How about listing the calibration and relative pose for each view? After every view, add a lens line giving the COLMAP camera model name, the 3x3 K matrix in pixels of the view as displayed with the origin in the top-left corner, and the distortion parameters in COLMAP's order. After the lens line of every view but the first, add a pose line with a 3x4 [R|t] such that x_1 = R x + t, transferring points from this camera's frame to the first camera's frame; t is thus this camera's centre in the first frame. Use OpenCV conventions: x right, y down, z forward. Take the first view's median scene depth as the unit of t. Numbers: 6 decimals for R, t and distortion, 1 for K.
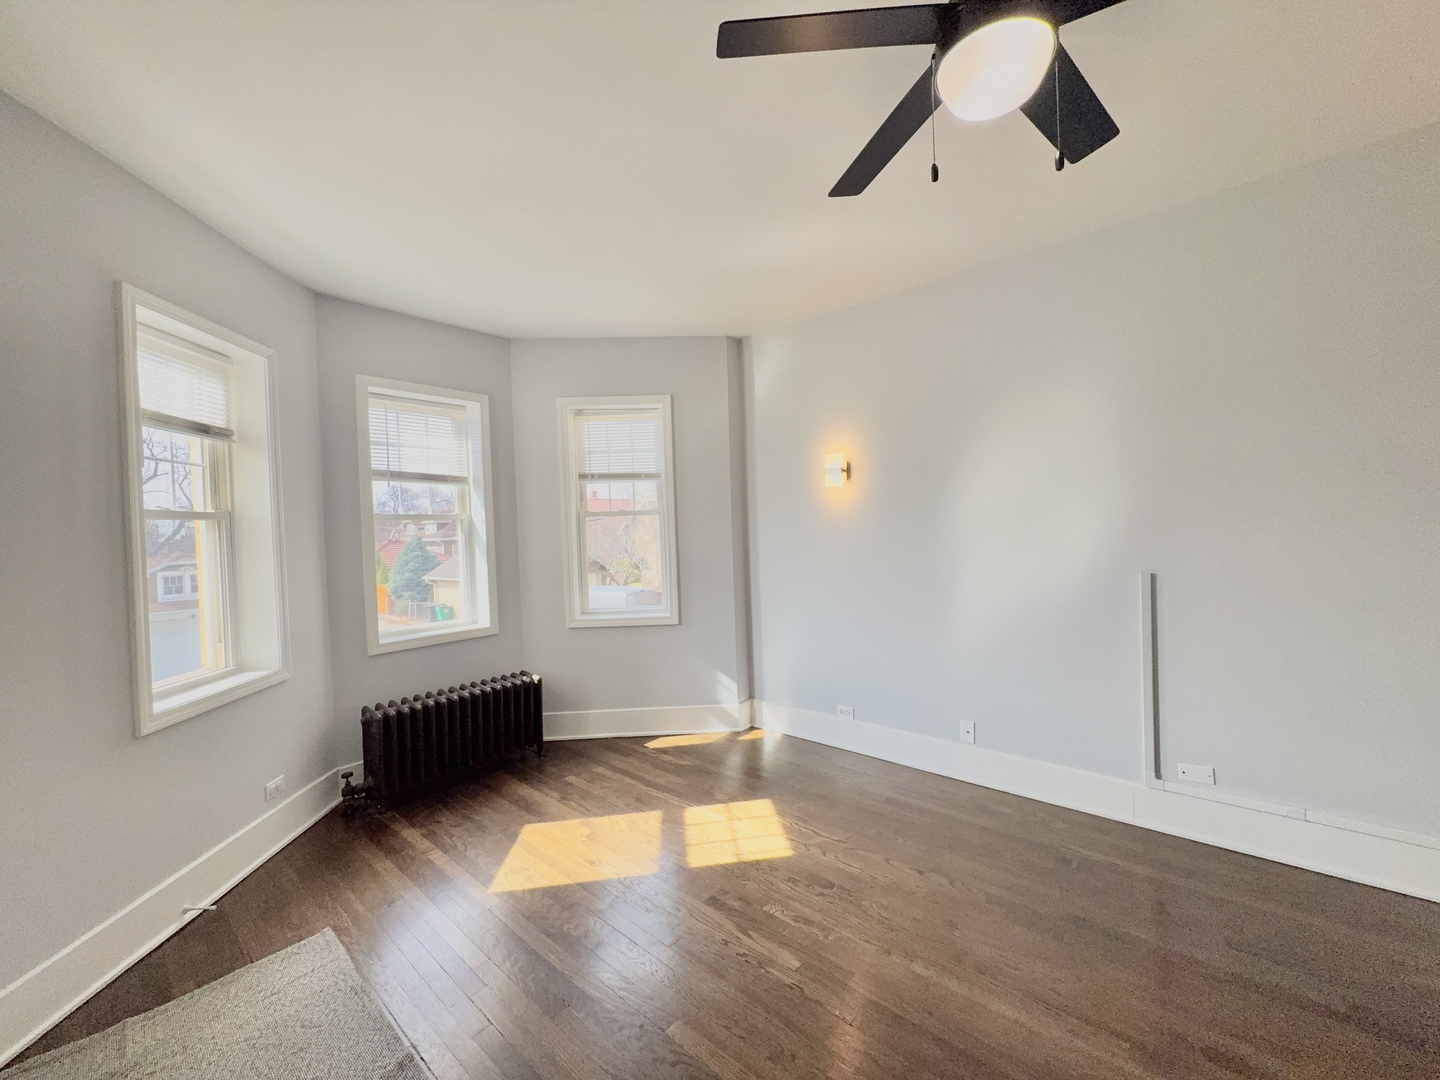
lens RADIAL K [[570.2, 0, 722.9], [0, 570.2, 543.8], [0, 0, 1]] dist [0.001739, 0.000185]
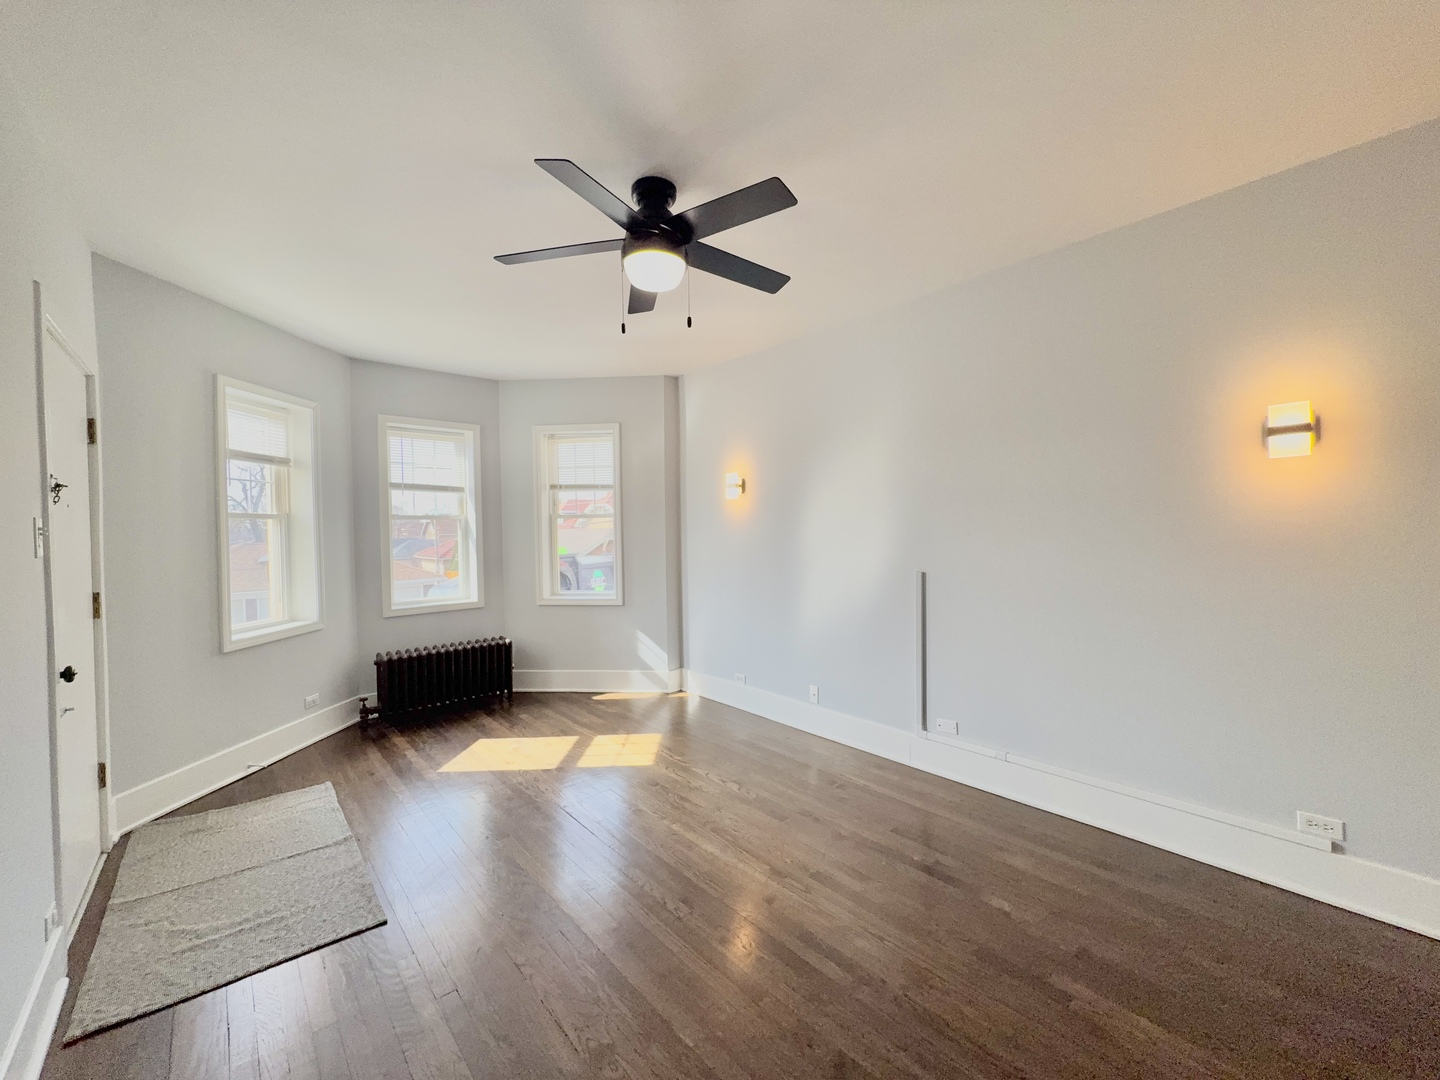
lens RADIAL K [[570.2, 0, 725.9], [0, 570.2, 545.5], [0, 0, 1]] dist [0.001739, 0.000185]
pose [[0.992026, 0.021845, -0.124125, 0.376084], [-0.020835, 0.999738, 0.009433, -0.009419], [0.124299, -0.006772, 0.992222, -0.274473]]
